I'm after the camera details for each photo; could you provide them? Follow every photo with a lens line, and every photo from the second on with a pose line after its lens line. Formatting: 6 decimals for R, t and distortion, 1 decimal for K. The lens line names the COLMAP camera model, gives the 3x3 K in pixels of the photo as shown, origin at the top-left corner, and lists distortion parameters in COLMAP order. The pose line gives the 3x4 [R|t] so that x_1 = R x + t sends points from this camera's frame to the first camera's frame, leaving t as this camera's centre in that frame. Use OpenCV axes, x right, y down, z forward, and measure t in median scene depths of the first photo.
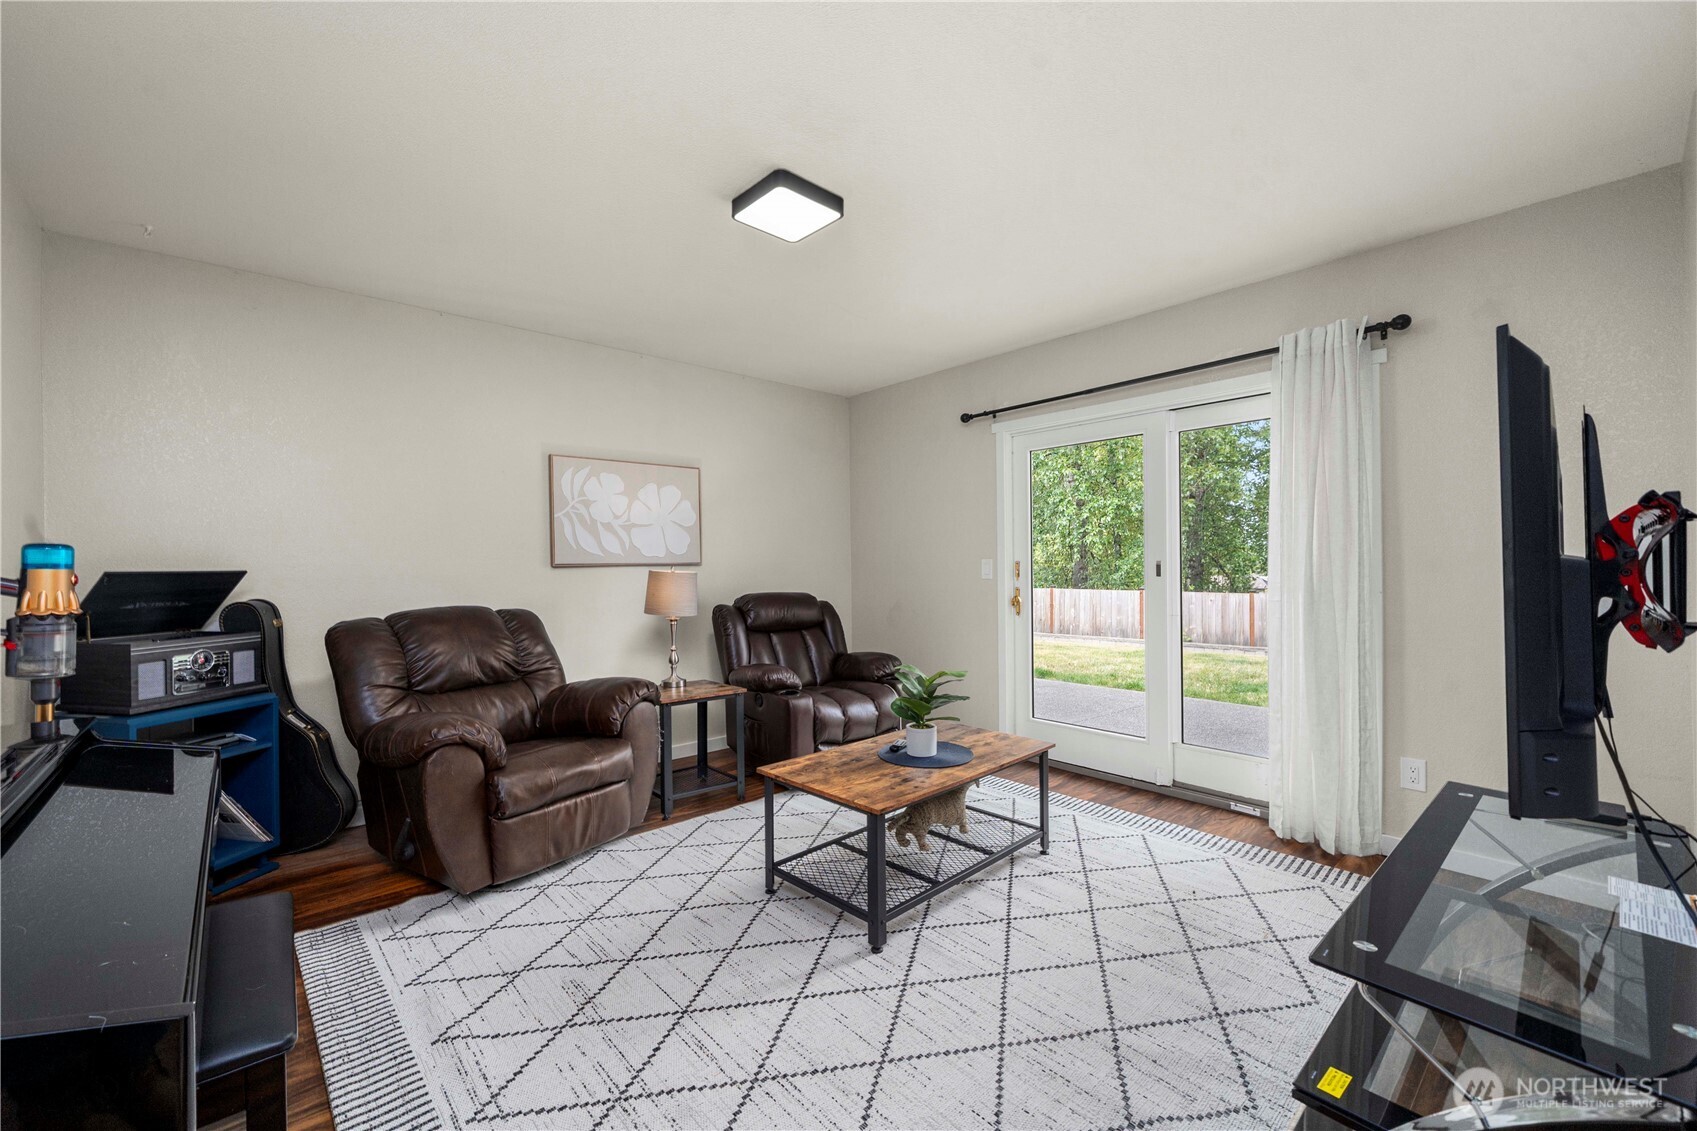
lens RADIAL K [[690.8, 0, 848.5], [0, 690.8, 565.5], [0, 0, 1]] dist [-0.000866, -0.000132]
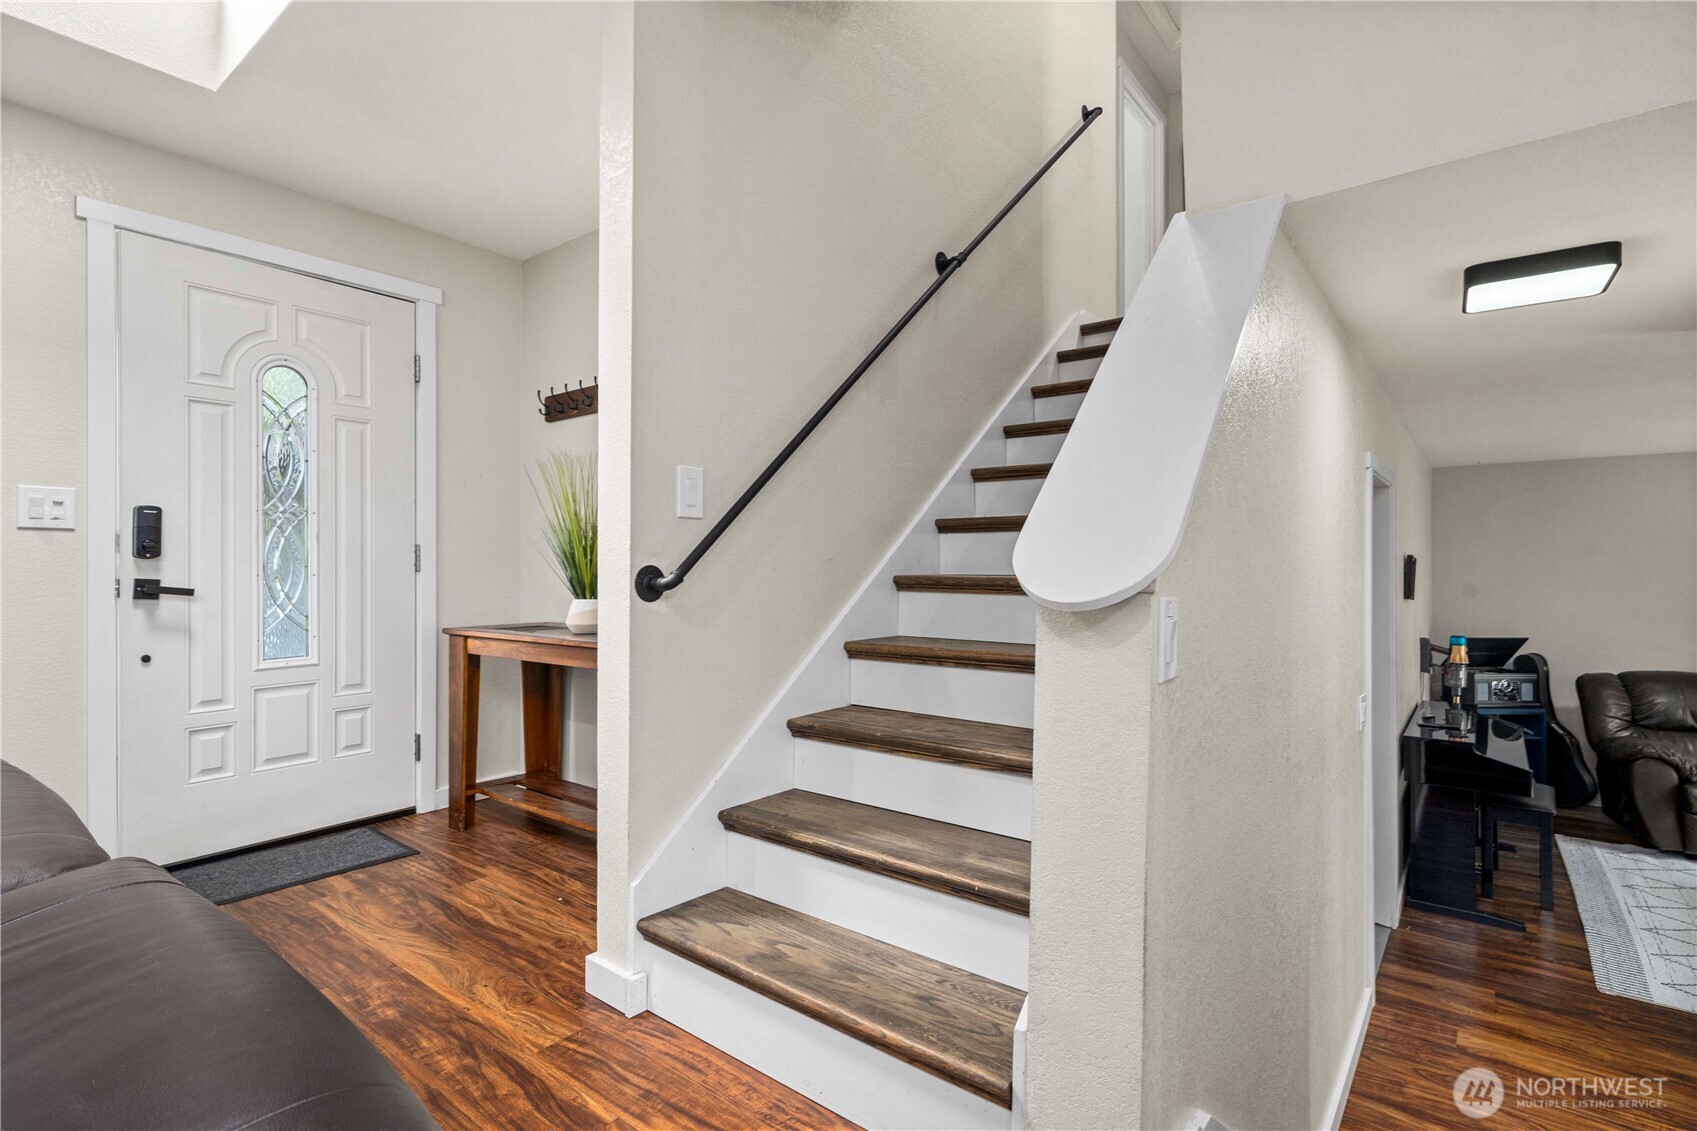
lens RADIAL K [[806.6, 0, 848.5], [0, 806.6, 565.5], [0, 0, 1]] dist [0.001190, 0.000341]
pose [[0.171377, 0.002426, -0.985203, 0.914477], [-0.001474, 0.999996, 0.002206, -0.188768], [0.985204, 0.001074, 0.171380, -1.129385]]
